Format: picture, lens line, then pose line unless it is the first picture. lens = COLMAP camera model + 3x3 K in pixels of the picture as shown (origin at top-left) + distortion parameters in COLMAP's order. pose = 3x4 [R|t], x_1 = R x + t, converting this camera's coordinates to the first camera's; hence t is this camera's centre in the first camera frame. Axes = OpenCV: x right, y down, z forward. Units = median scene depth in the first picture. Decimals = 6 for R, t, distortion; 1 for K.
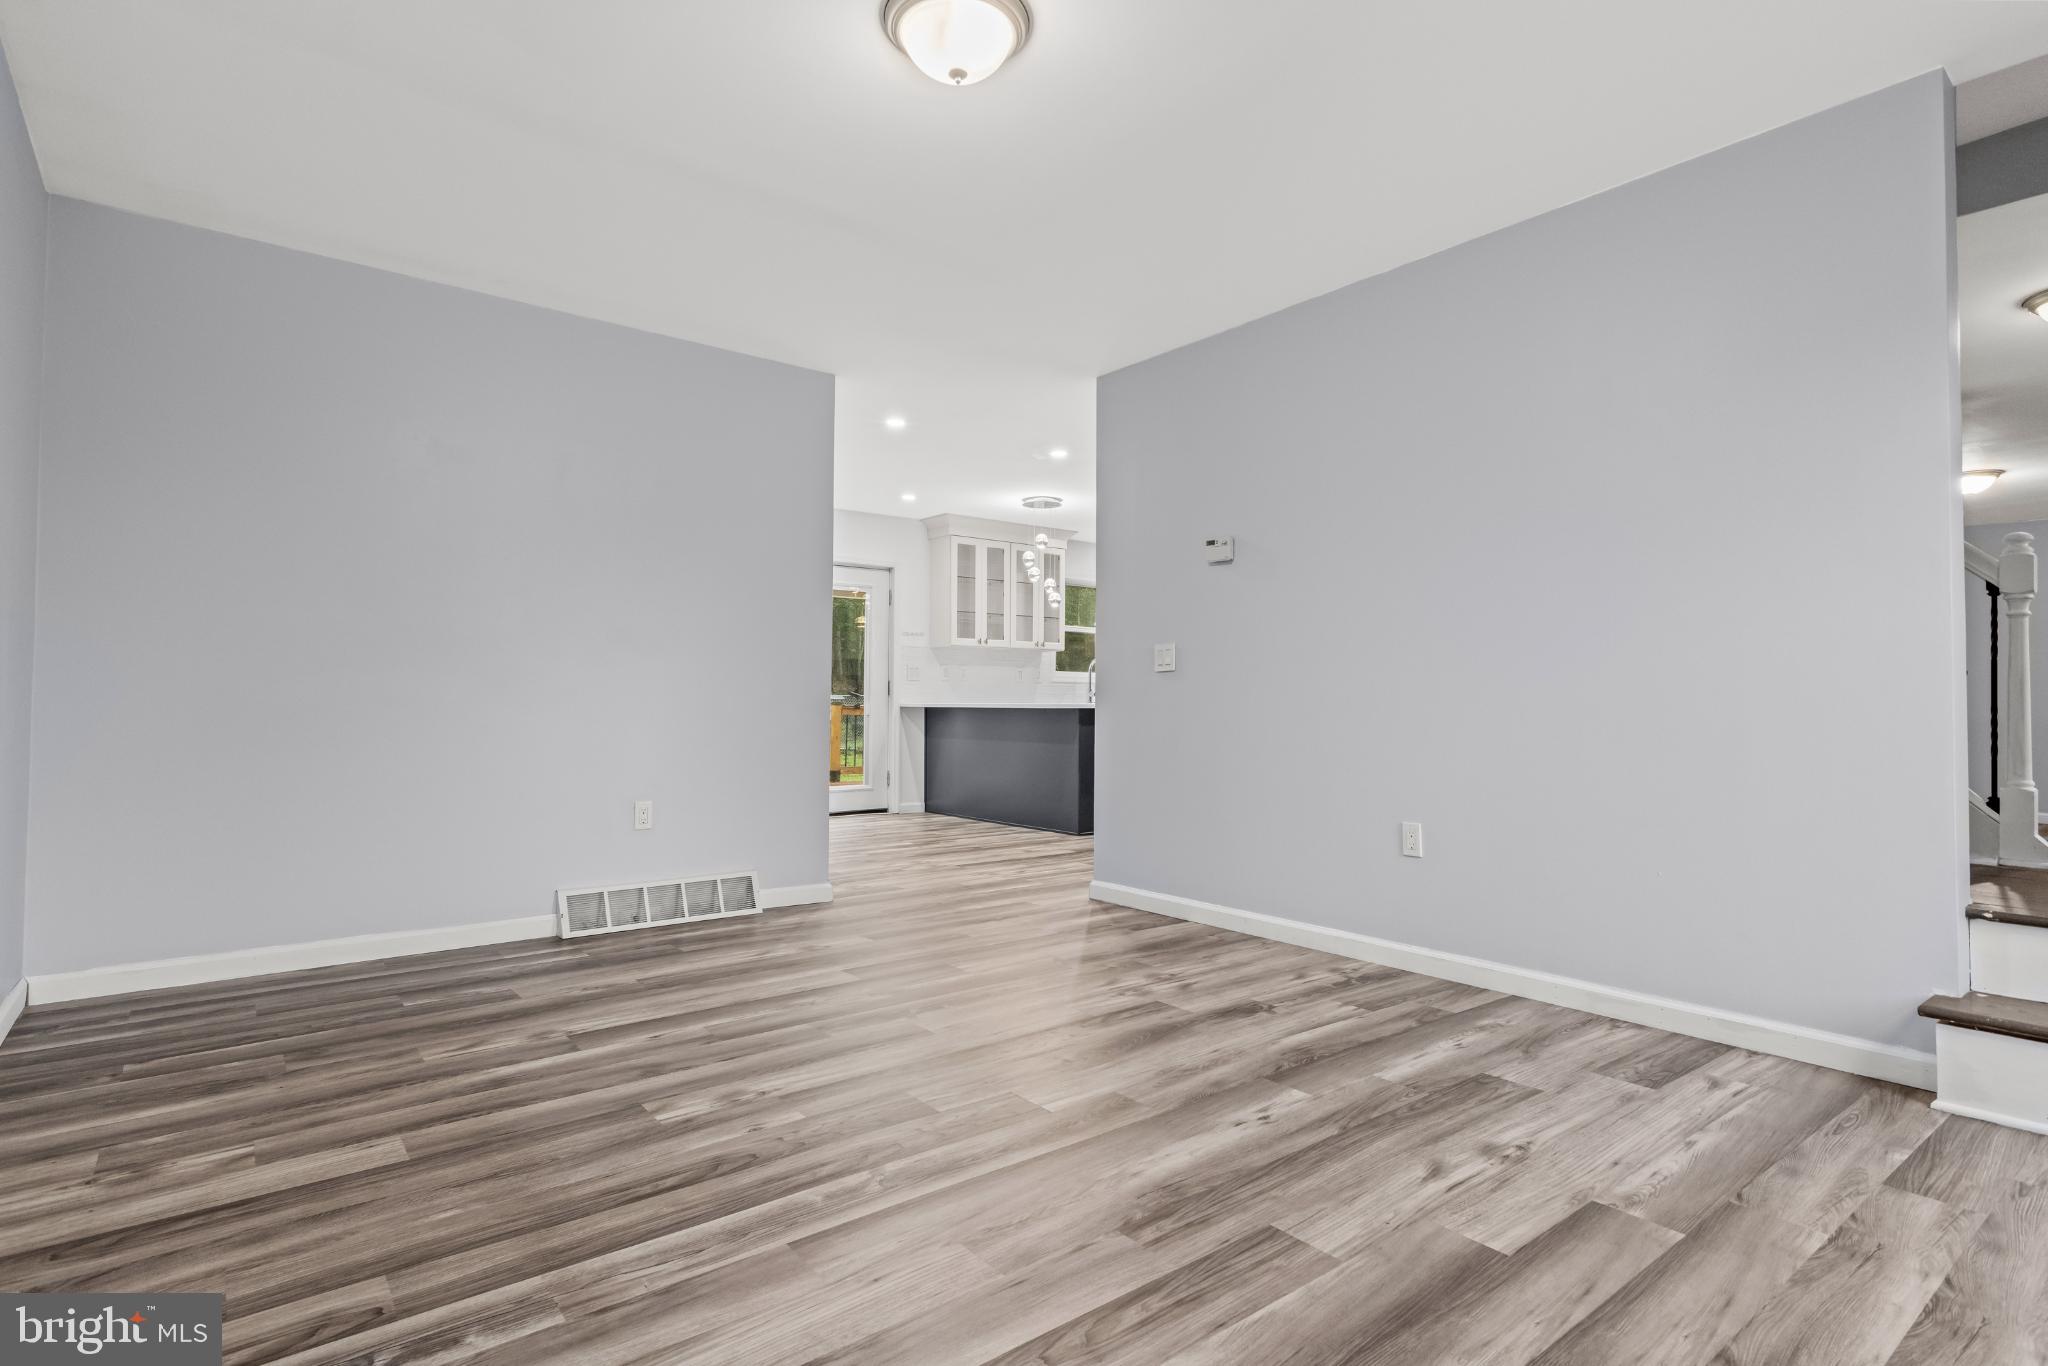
lens RADIAL K [[1084.0, 0, 1024.0], [0, 1084.0, 683.0], [0, 0, 1]] dist [-0.000585, -0.000479]
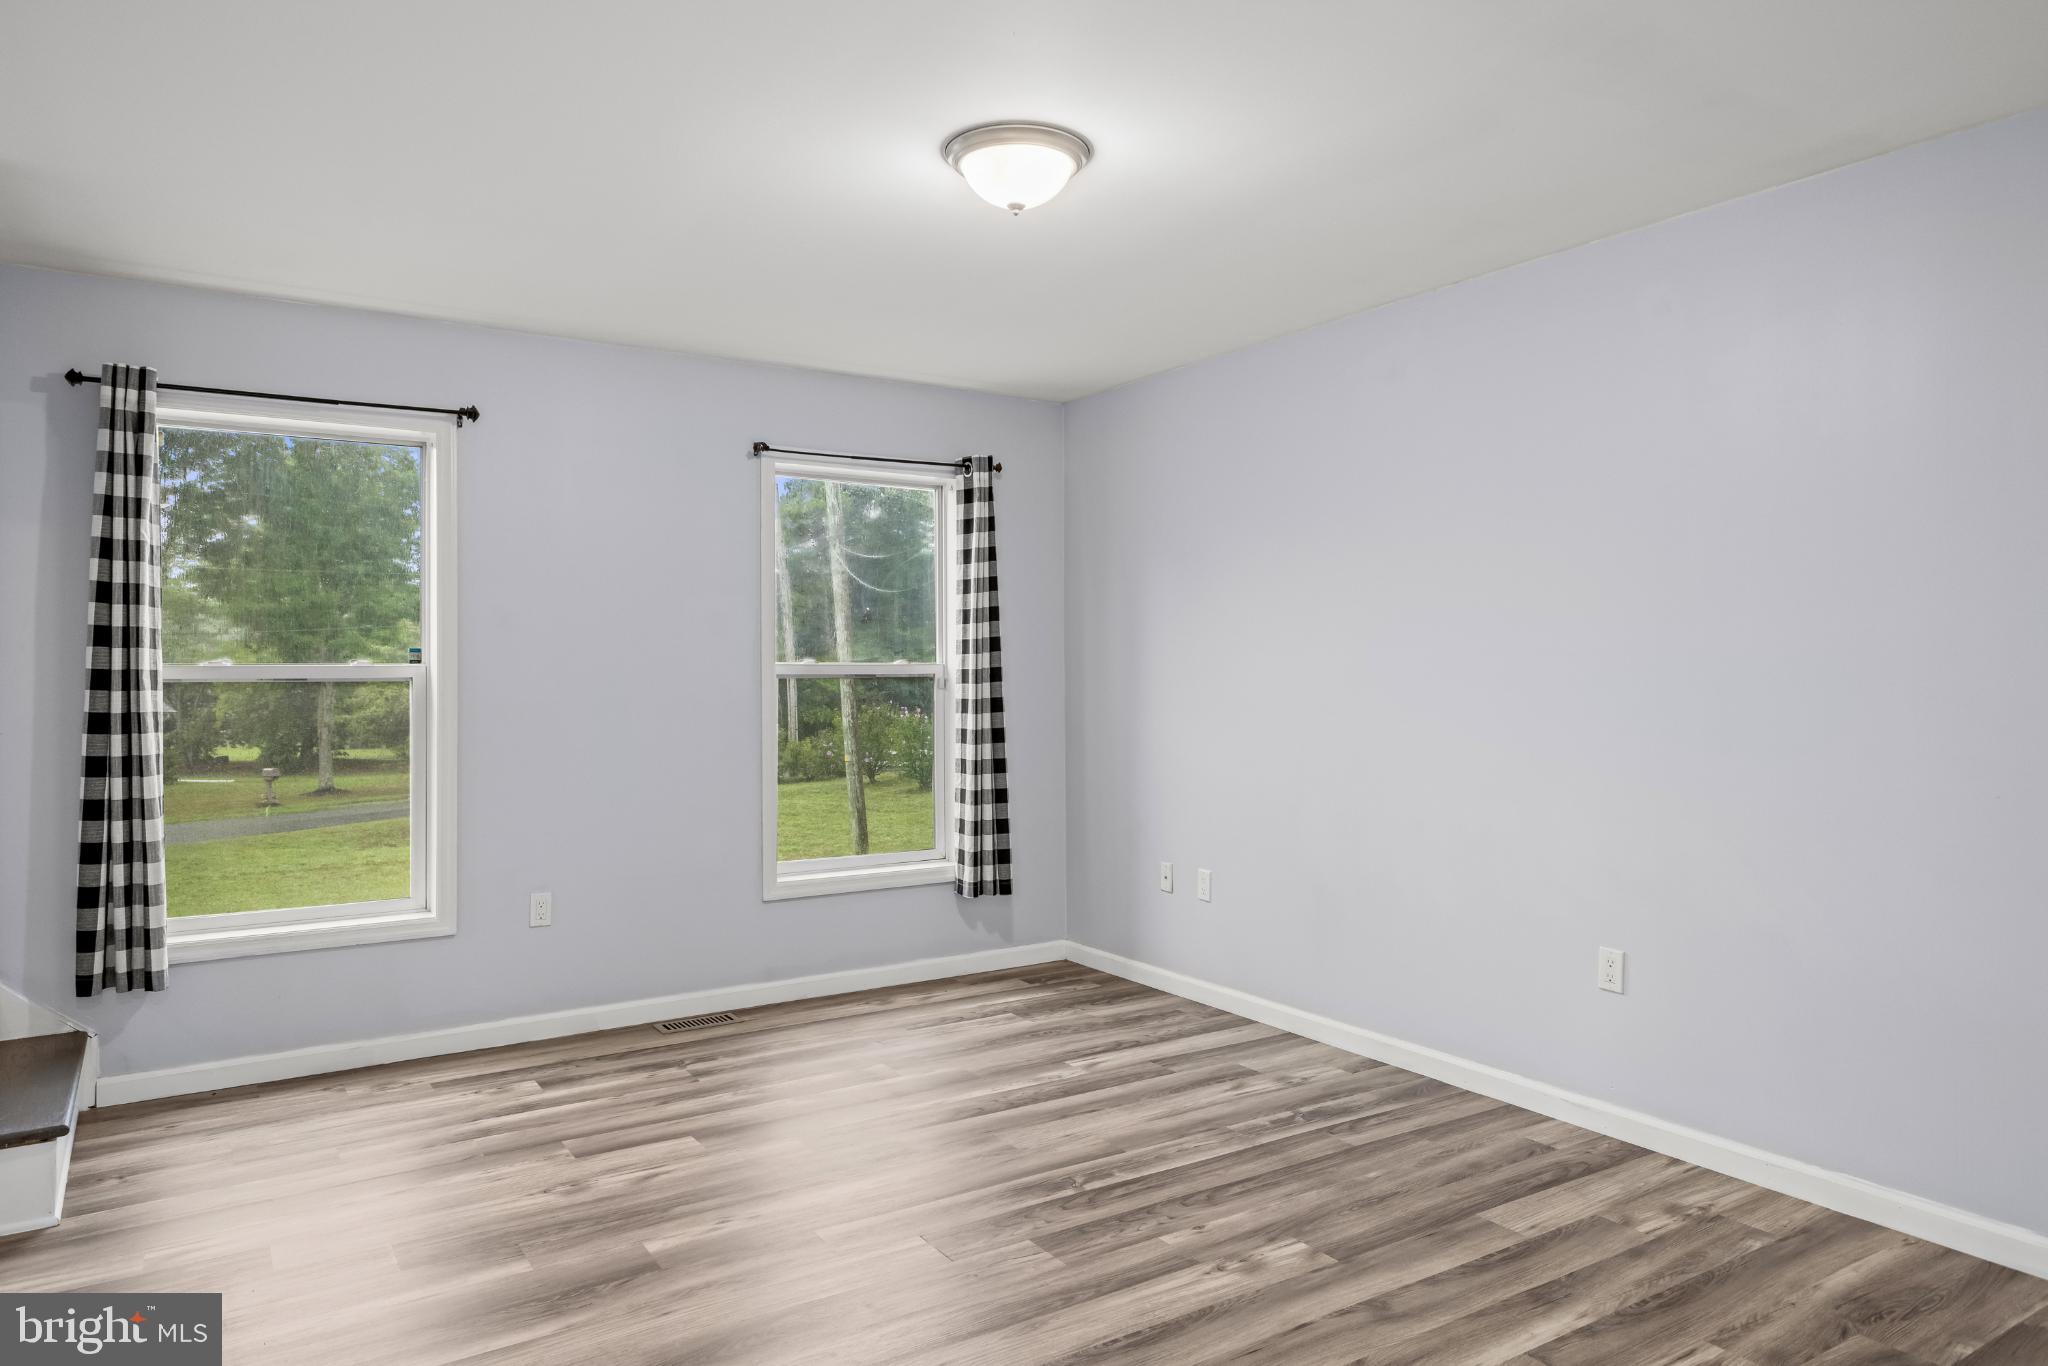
lens RADIAL K [[1282.3, 0, 1024.0], [0, 1282.3, 683.0], [0, 0, 1]] dist [0.002329, 0.000175]
pose [[-0.995867, -0.003578, 0.090751, -0.199347], [-0.005214, 0.999828, -0.017794, -0.113868], [-0.090672, -0.018194, -0.995715, 2.438857]]
